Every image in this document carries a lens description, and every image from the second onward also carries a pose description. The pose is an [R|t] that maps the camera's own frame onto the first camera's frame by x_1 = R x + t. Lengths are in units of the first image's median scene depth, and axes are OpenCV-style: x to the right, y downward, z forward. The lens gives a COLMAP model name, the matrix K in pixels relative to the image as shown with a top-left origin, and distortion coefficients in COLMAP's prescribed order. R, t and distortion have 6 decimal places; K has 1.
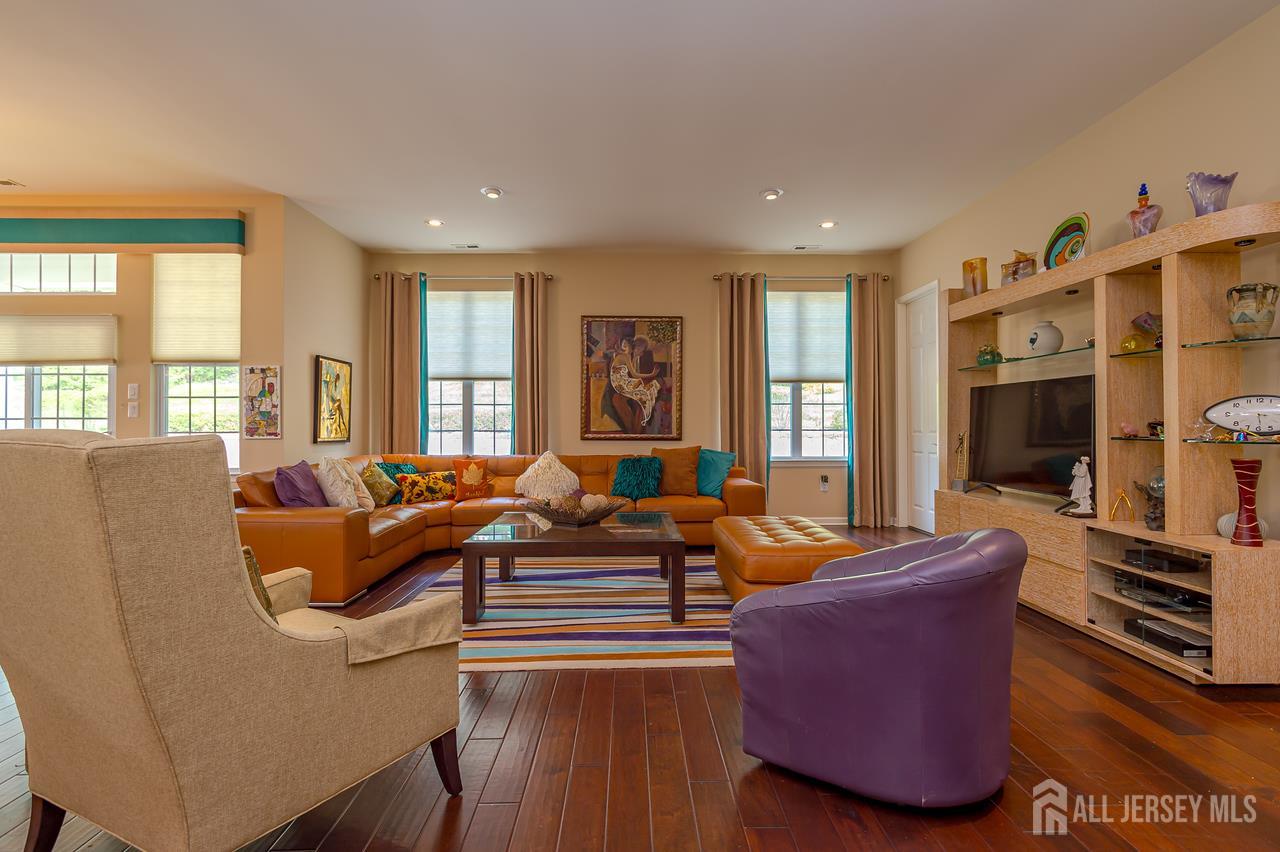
lens RADIAL K [[631.6, 0, 636.8], [0, 631.6, 419.2], [0, 0, 1]] dist [0.006163, -0.004431]
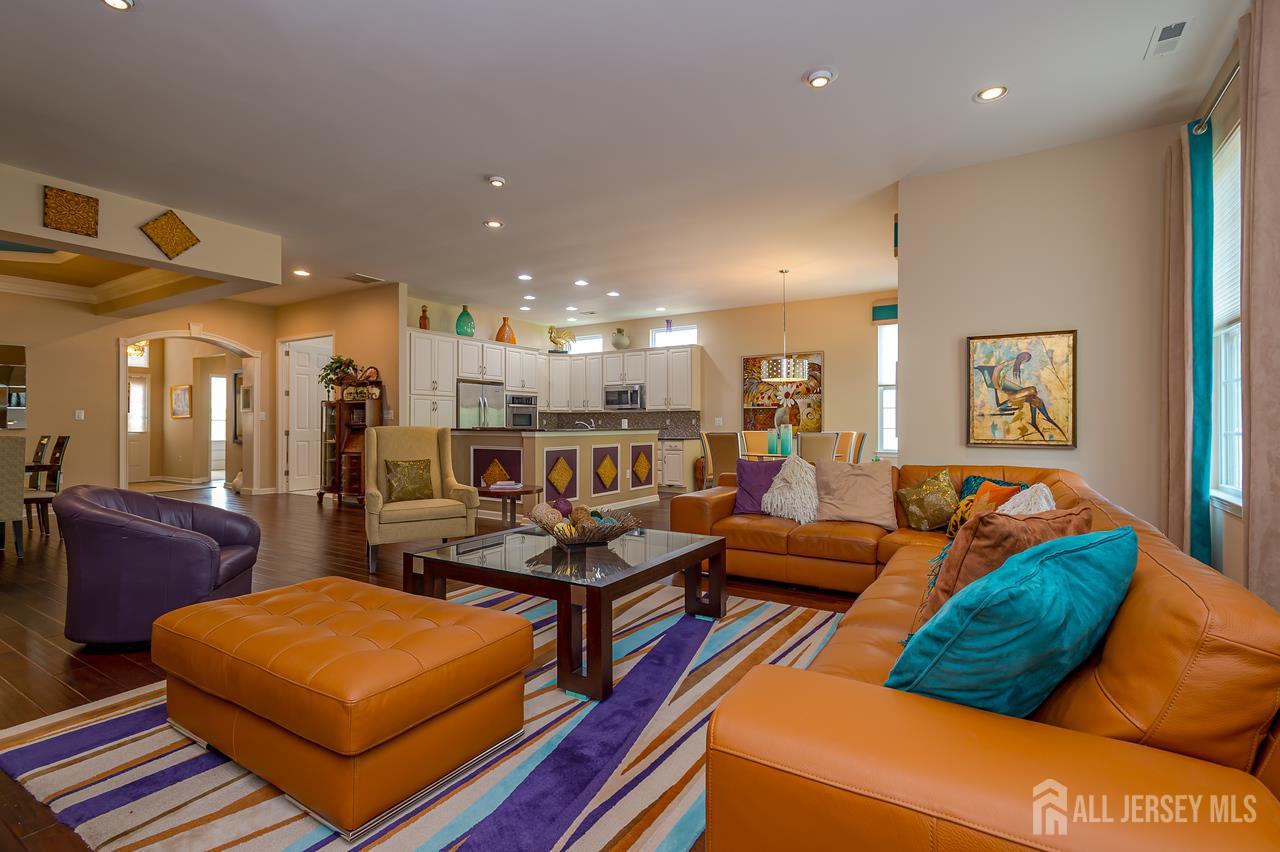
lens RADIAL K [[591.6, 0, 639.3], [0, 591.6, 426.6], [0, 0, 1]] dist [0.008143, -0.004221]
pose [[-0.555495, 0.002533, -0.831516, 0.393803], [0.011417, 0.999924, -0.004580, 0.013638], [0.831442, -0.012037, -0.555482, 1.144005]]
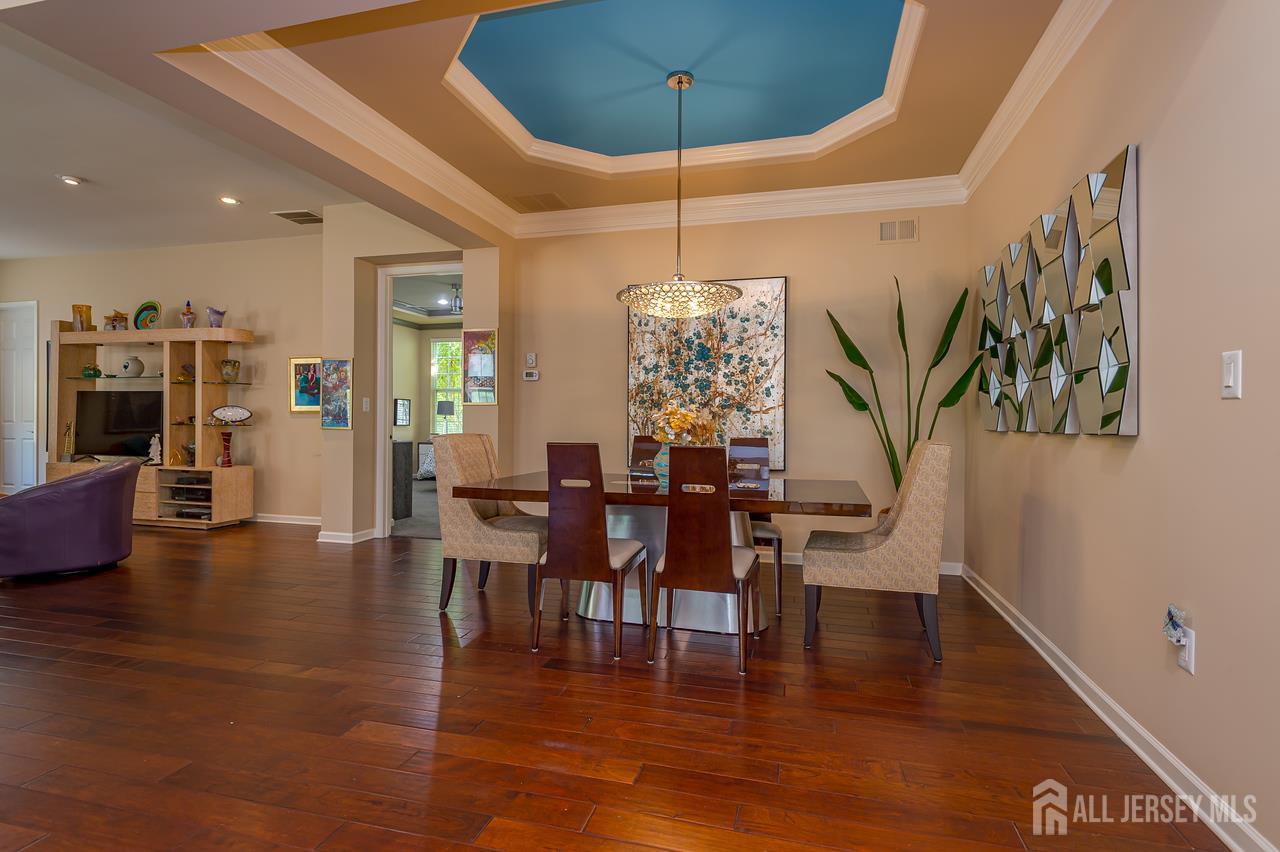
lens RADIAL K [[631.6, 0, 635.0], [0, 631.6, 426.0], [0, 0, 1]] dist [0.006163, -0.004431]
pose [[0.286204, -0.000962, 0.958168, -0.448266], [-0.020976, 0.999754, 0.007270, -0.005735], [-0.957939, -0.022180, 0.286113, -0.585715]]
